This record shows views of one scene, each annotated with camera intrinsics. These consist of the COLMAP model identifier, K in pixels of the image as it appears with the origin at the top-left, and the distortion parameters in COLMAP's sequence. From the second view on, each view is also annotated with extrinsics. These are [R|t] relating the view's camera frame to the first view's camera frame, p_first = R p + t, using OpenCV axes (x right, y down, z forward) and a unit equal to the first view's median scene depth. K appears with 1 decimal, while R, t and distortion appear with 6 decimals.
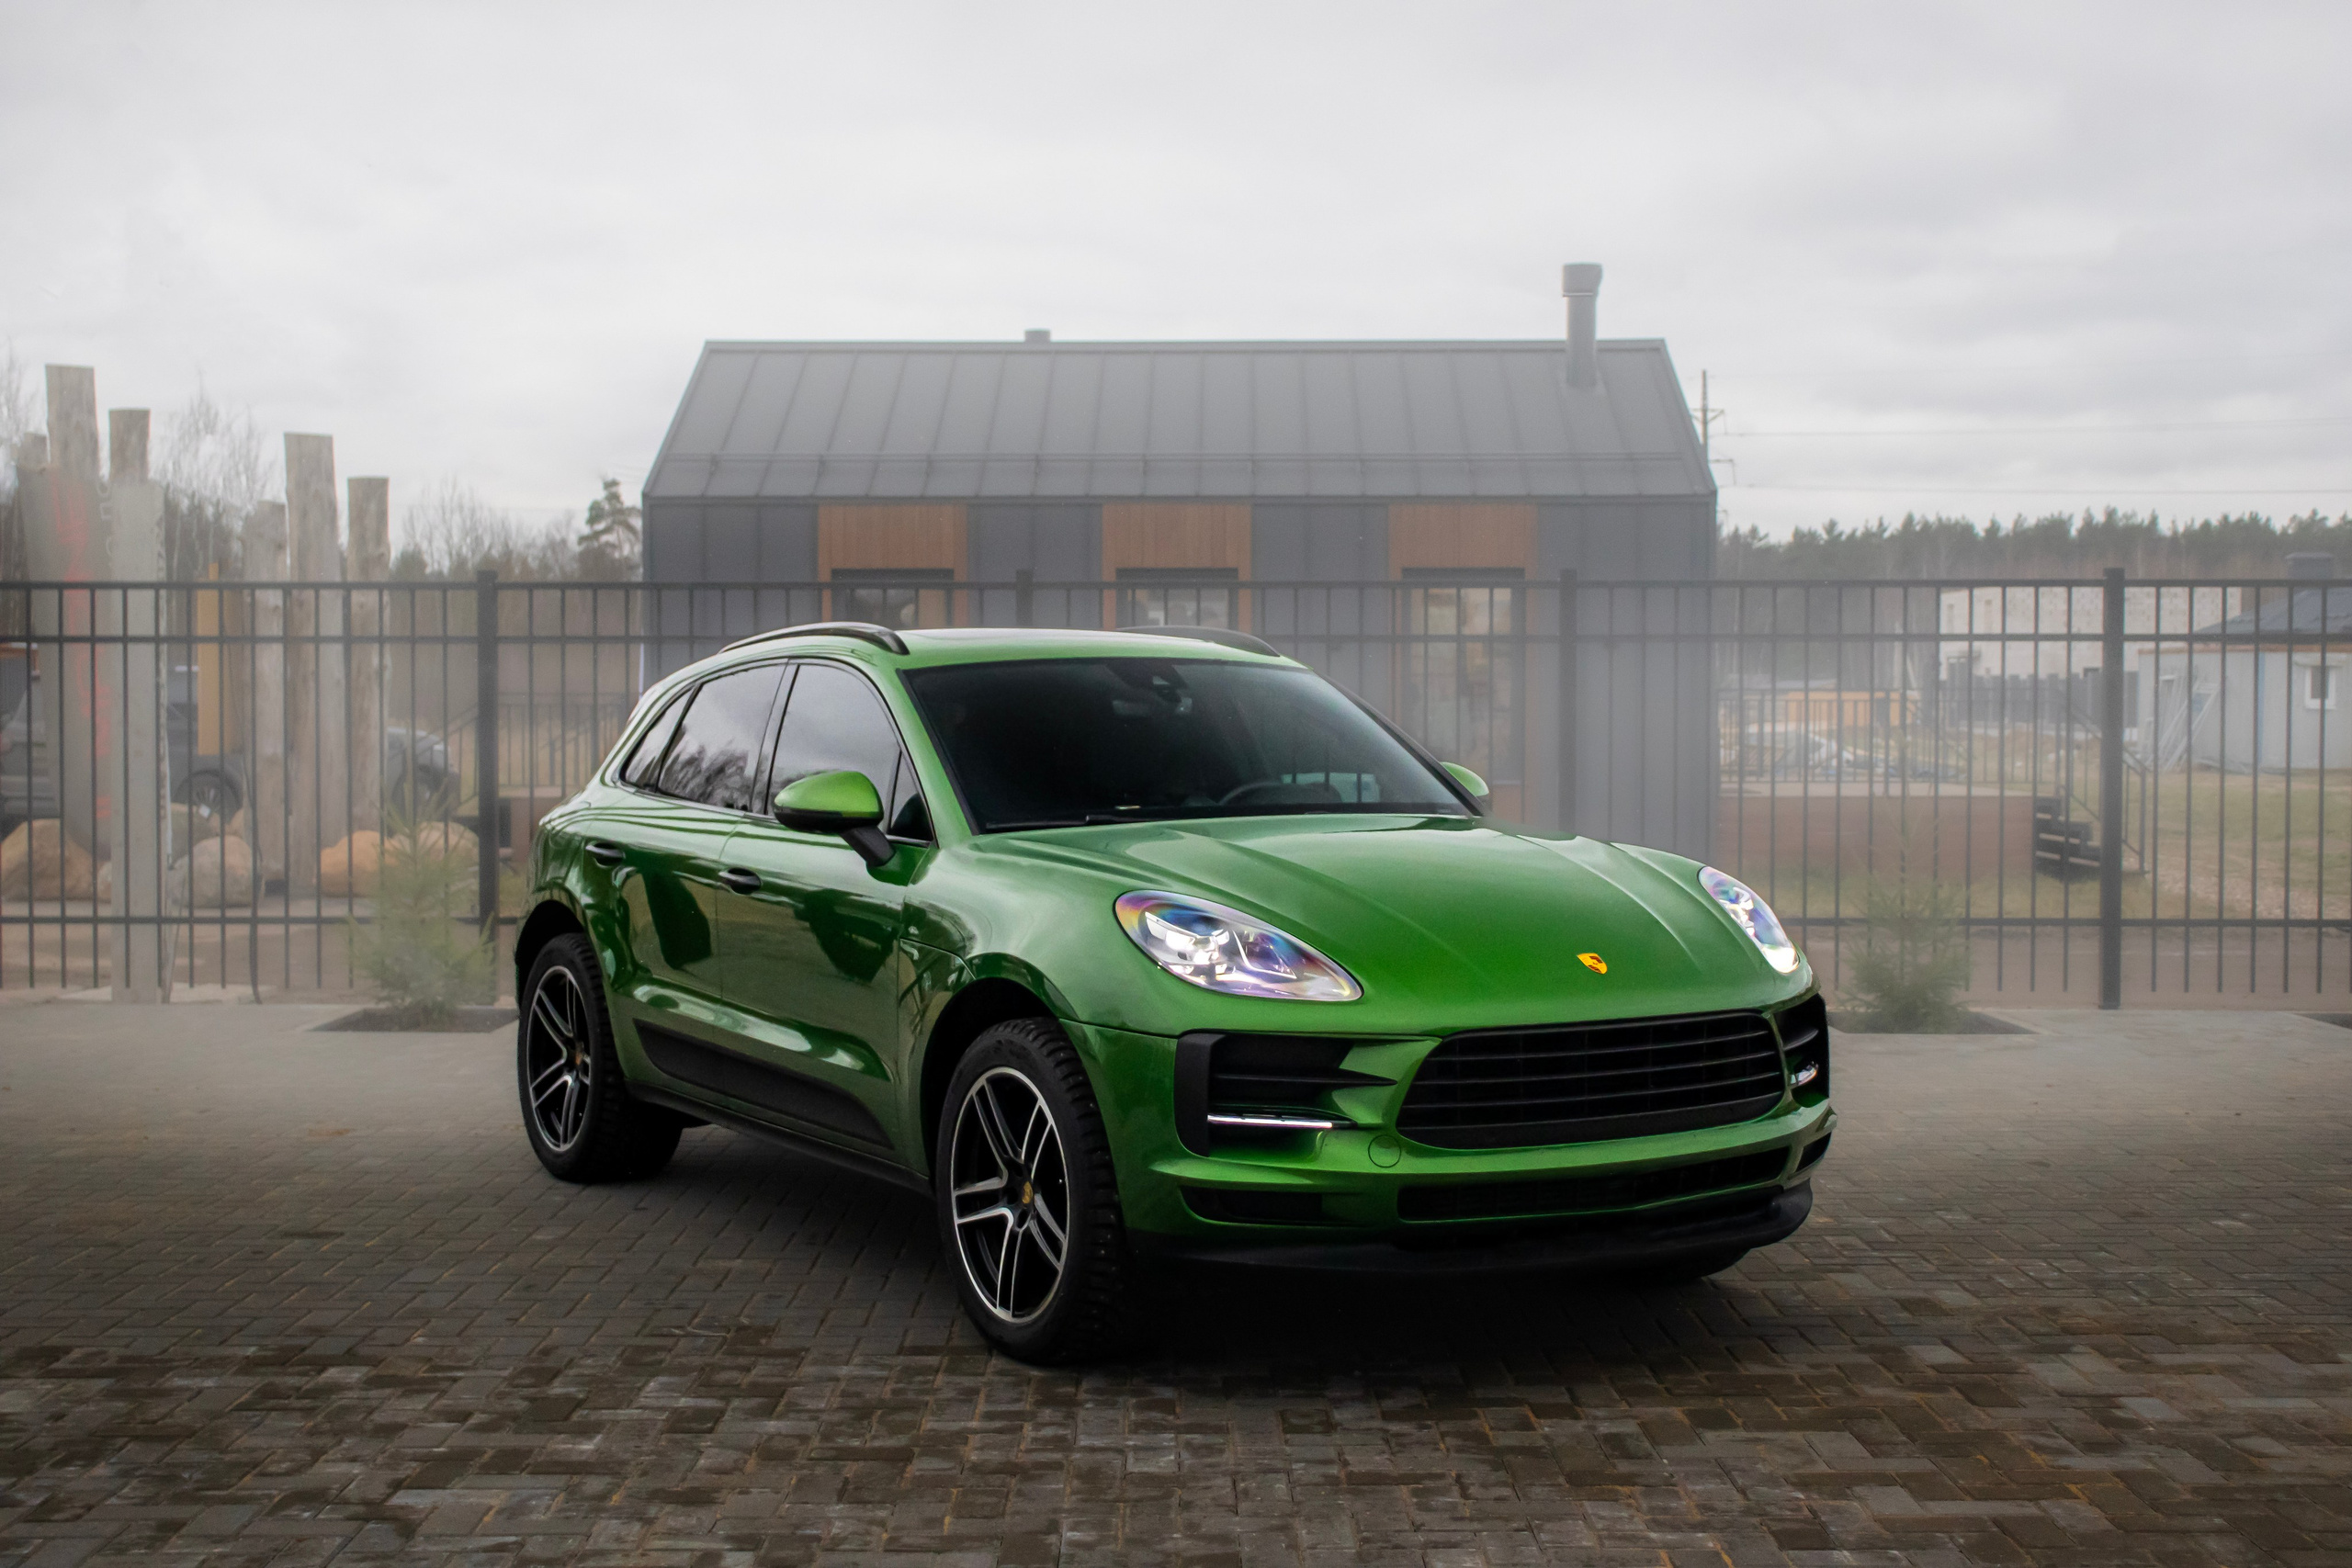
lens RADIAL K [[3070.8, 0, 1176.0], [0, 3070.8, 784.0], [0, 0, 1]] dist [0.009356, 0.007680]
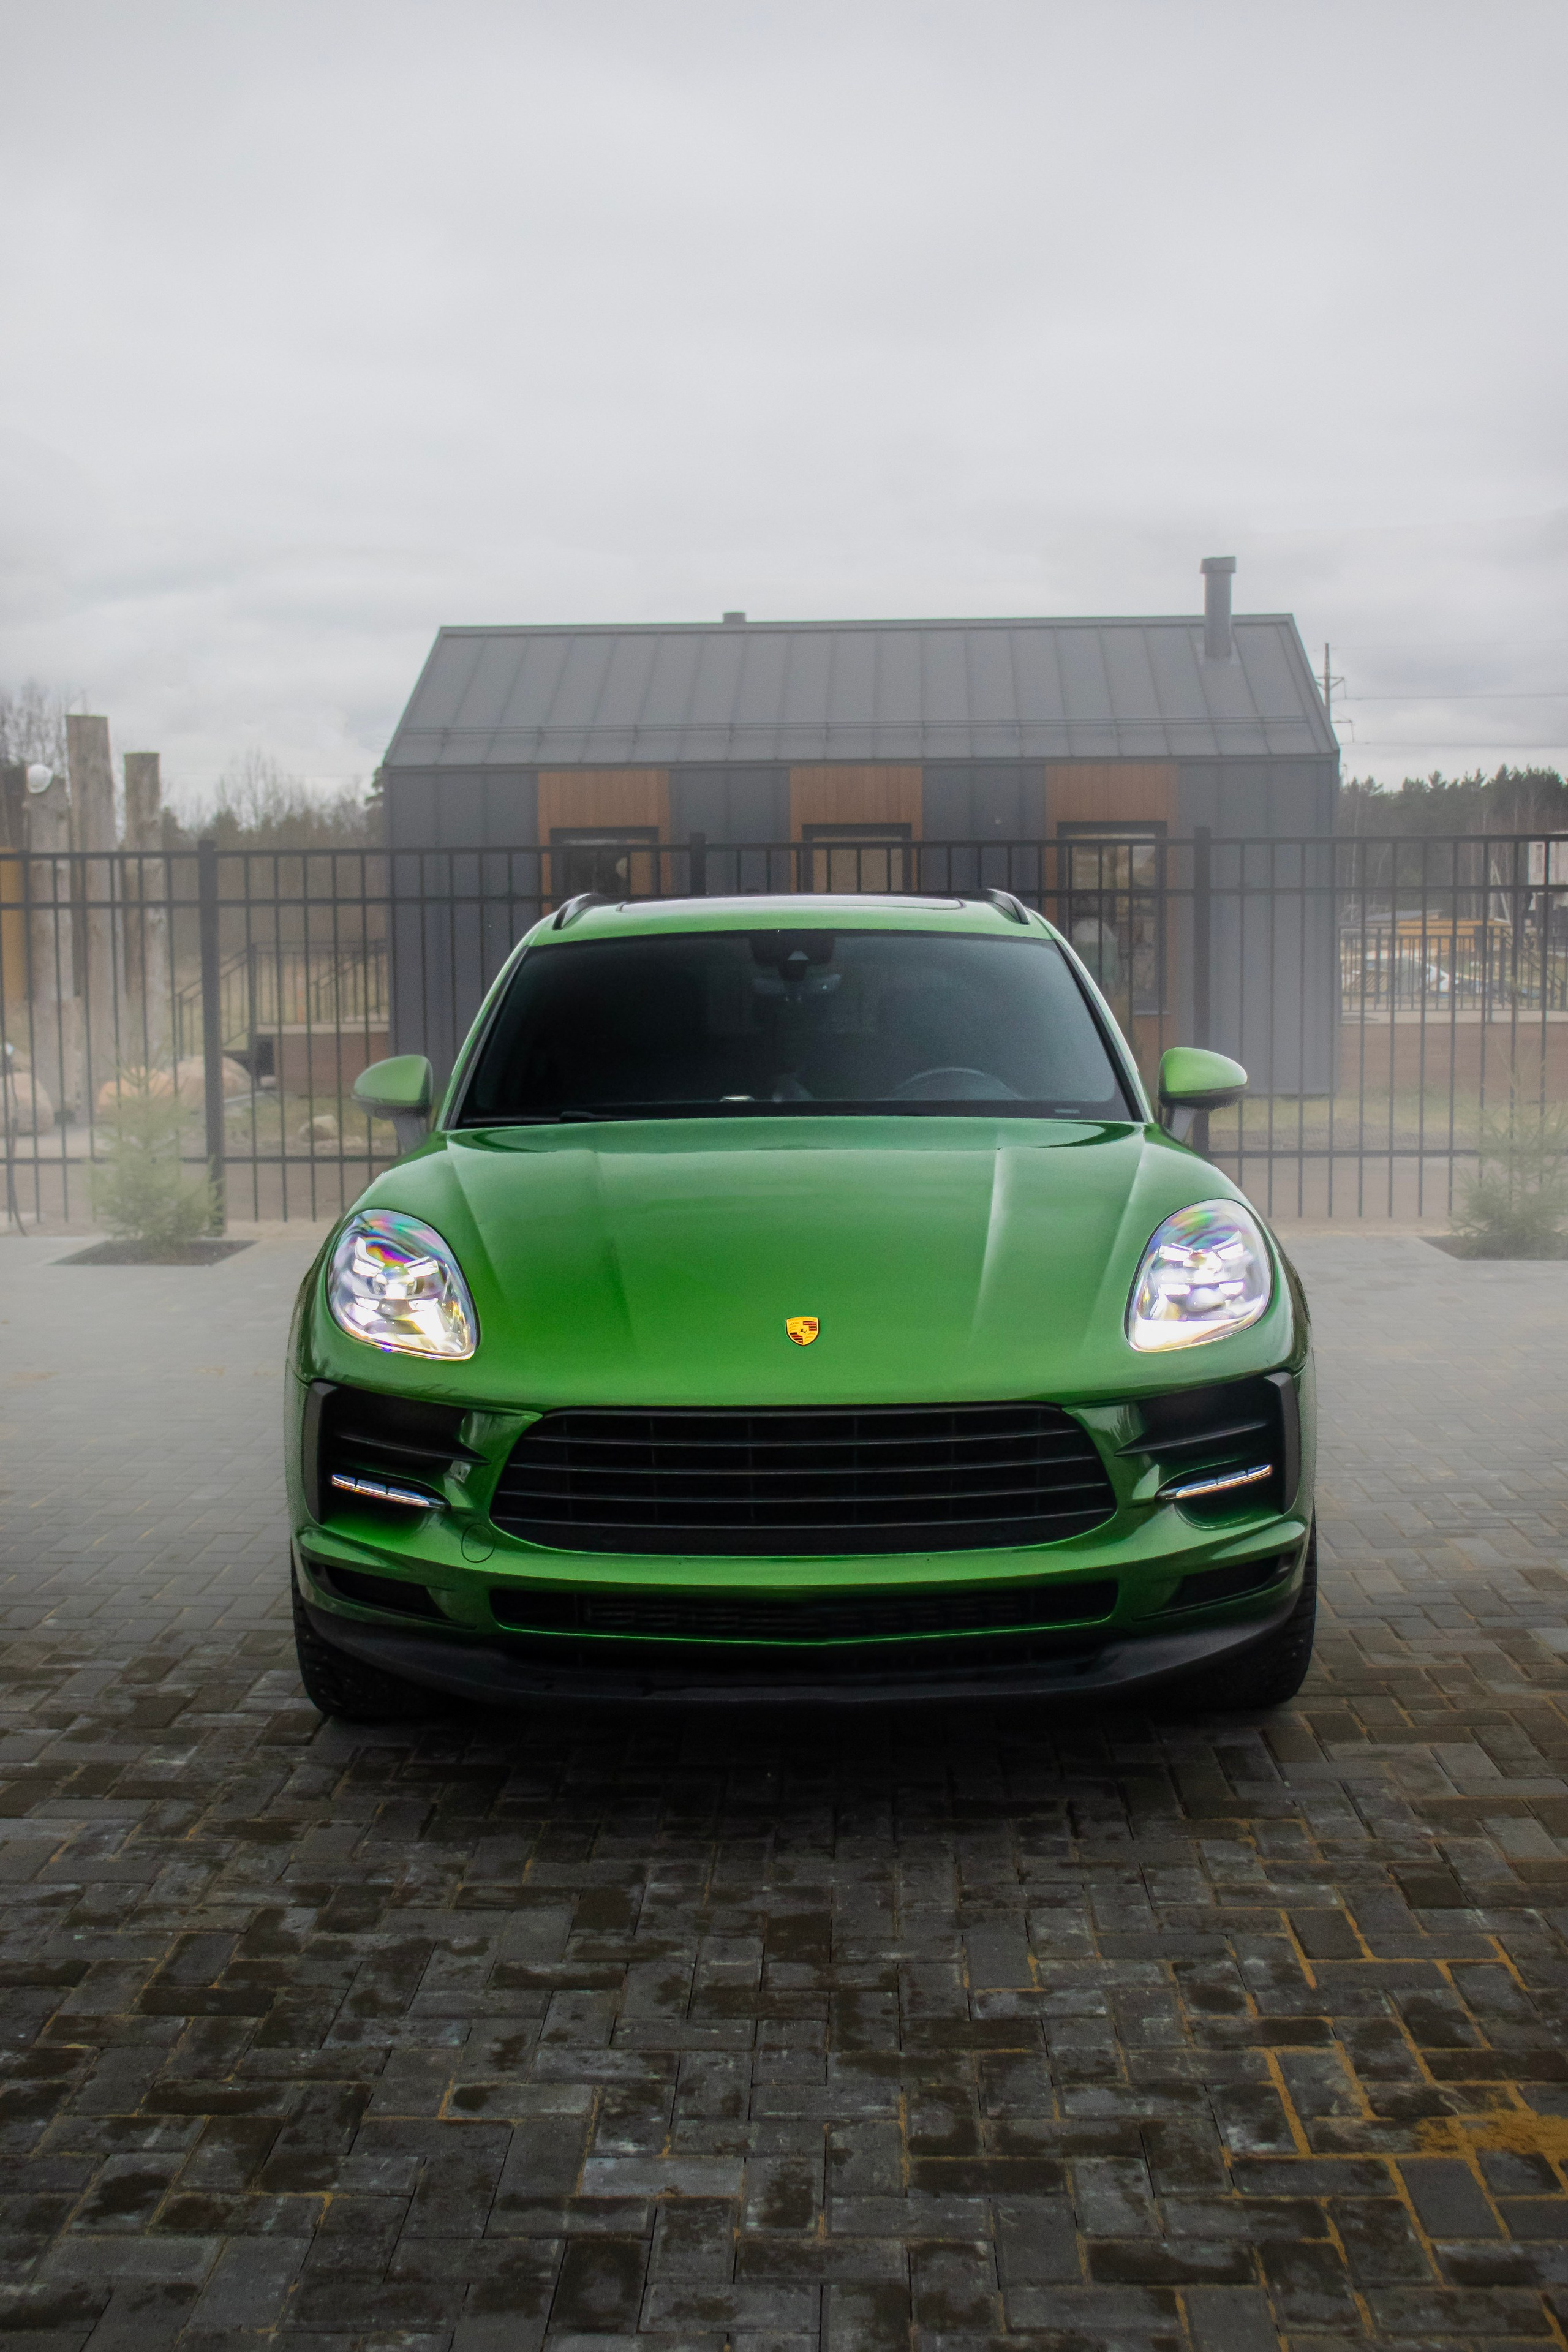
lens RADIAL K [[2592.4, 0, 784.0], [0, 2592.4, 1176.0], [0, 0, 1]] dist [-0.056476, 0.038309]
pose [[0.999321, -0.006229, -0.036307, 0.027007], [0.008654, 0.997713, 0.067041, -0.020299], [0.035807, -0.067310, 0.997089, 0.168972]]
